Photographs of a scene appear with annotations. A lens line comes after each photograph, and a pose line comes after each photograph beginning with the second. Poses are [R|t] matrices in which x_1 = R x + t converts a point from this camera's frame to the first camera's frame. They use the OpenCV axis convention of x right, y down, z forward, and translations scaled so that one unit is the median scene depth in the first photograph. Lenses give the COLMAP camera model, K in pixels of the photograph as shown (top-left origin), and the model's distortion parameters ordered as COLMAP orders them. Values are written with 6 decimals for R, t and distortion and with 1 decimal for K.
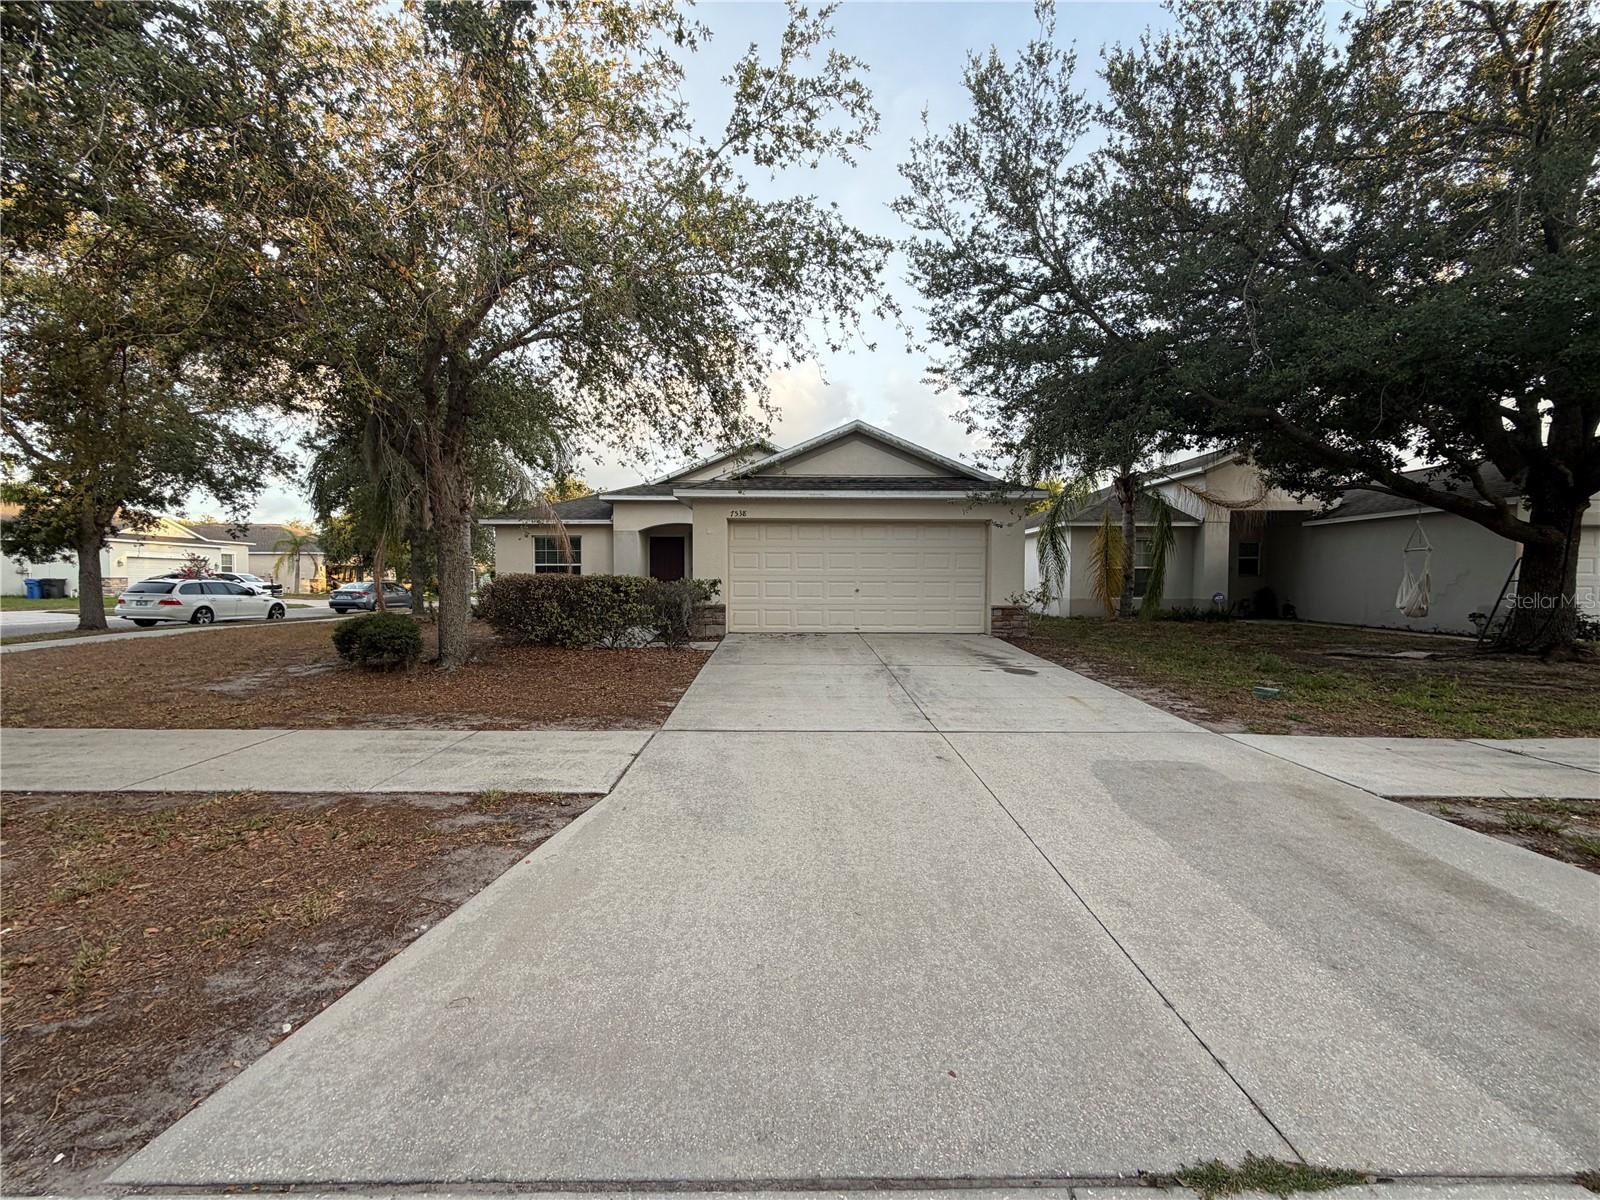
lens RADIAL K [[637.9, 0, 810.8], [0, 637.9, 599.8], [0, 0, 1]] dist [0.002674, -0.000545]
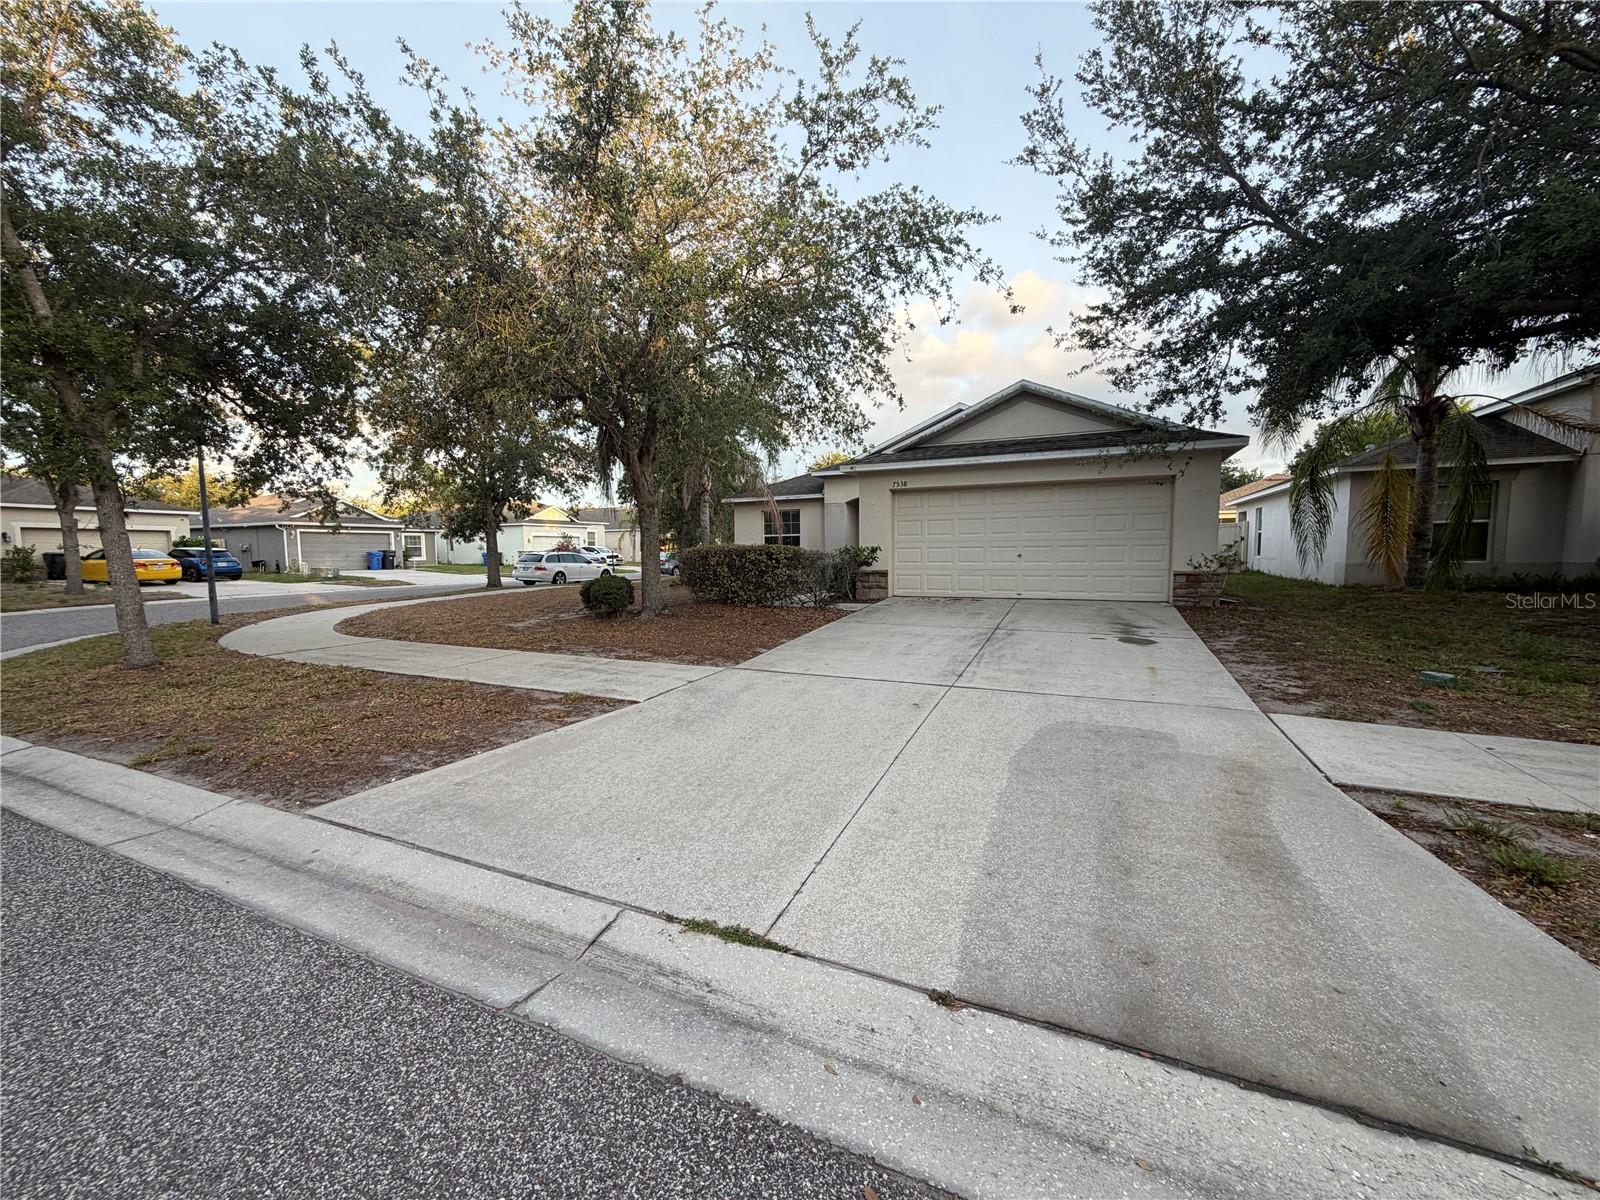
lens RADIAL K [[637.9, 0, 804.0], [0, 637.9, 602.6], [0, 0, 1]] dist [0.002674, -0.000545]
pose [[0.903436, 0.021915, -0.428163, 0.379963], [0.002794, 0.998370, 0.056996, 0.001222], [0.428715, -0.052689, 0.901902, -0.072073]]
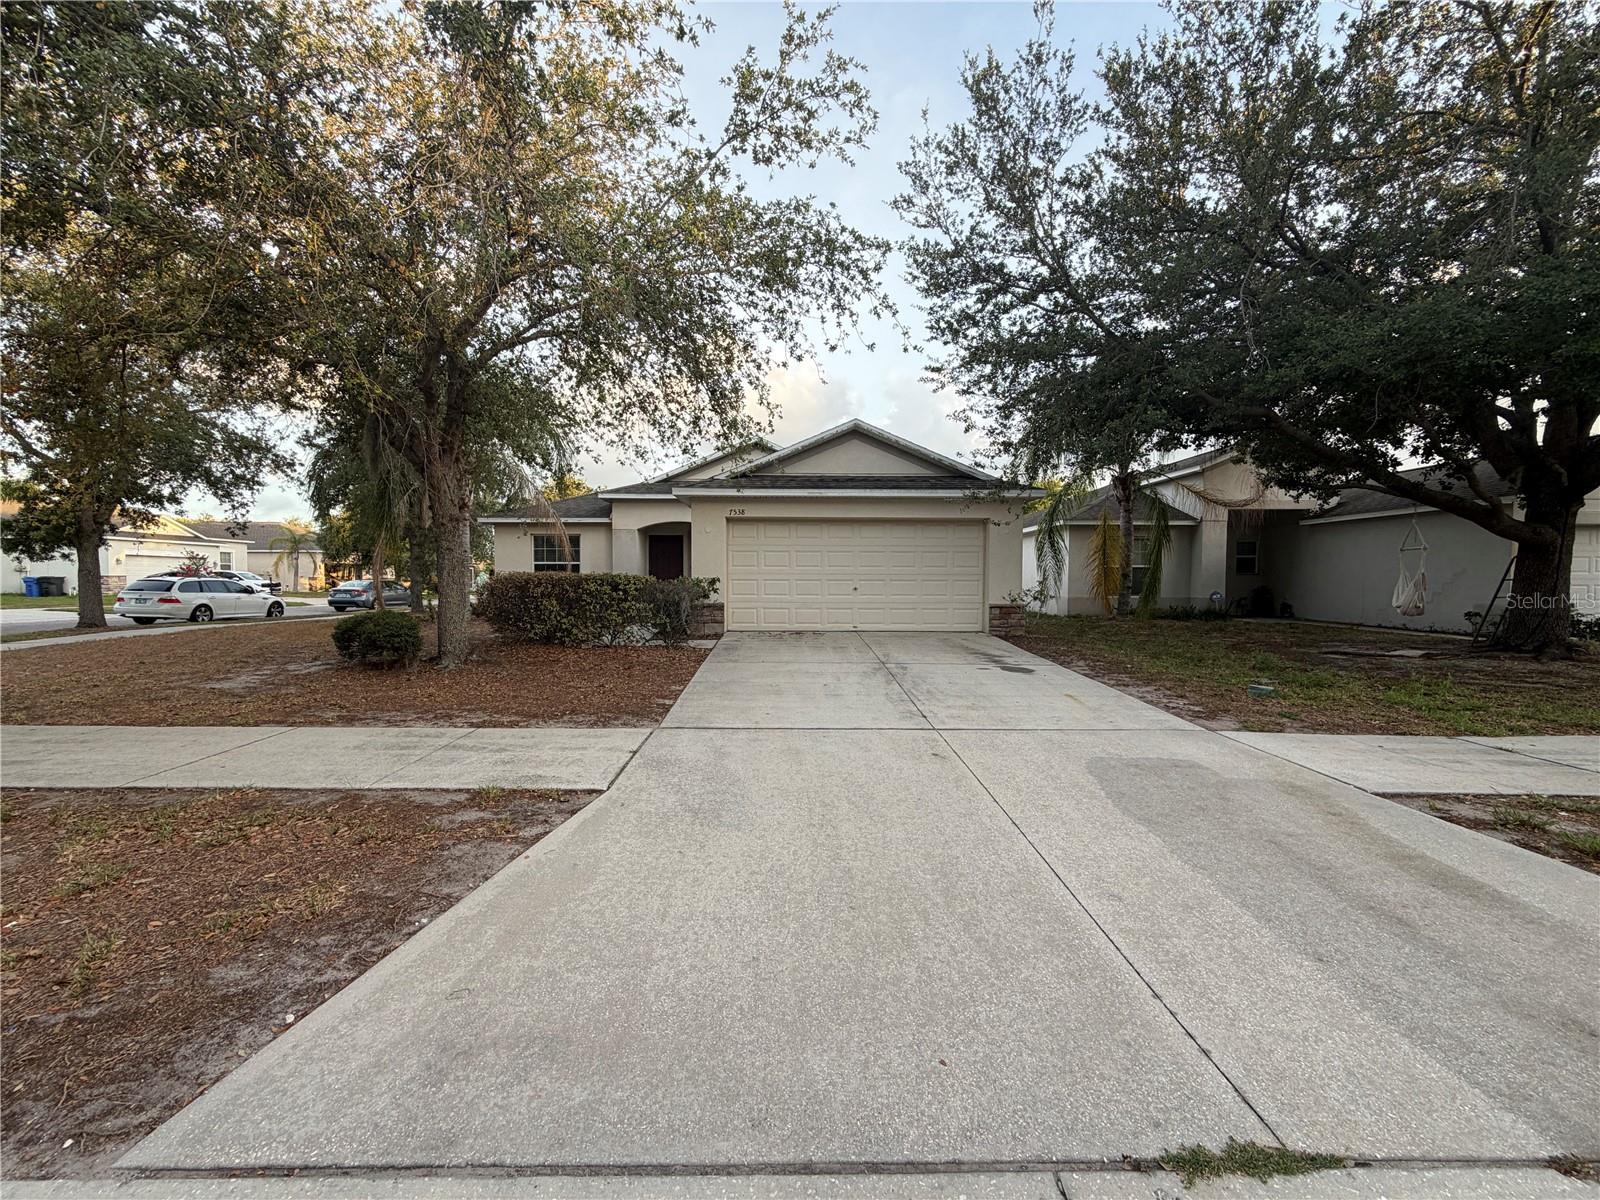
lens RADIAL K [[637.9, 0, 810.8], [0, 637.9, 598.9], [0, 0, 1]] dist [0.002674, -0.000545]
pose [[0.999999, 0.000552, 0.001257, 0.002579], [-0.000553, 0.999999, 0.001071, 0.000016], [-0.001257, -0.001072, 0.999999, -0.005796]]
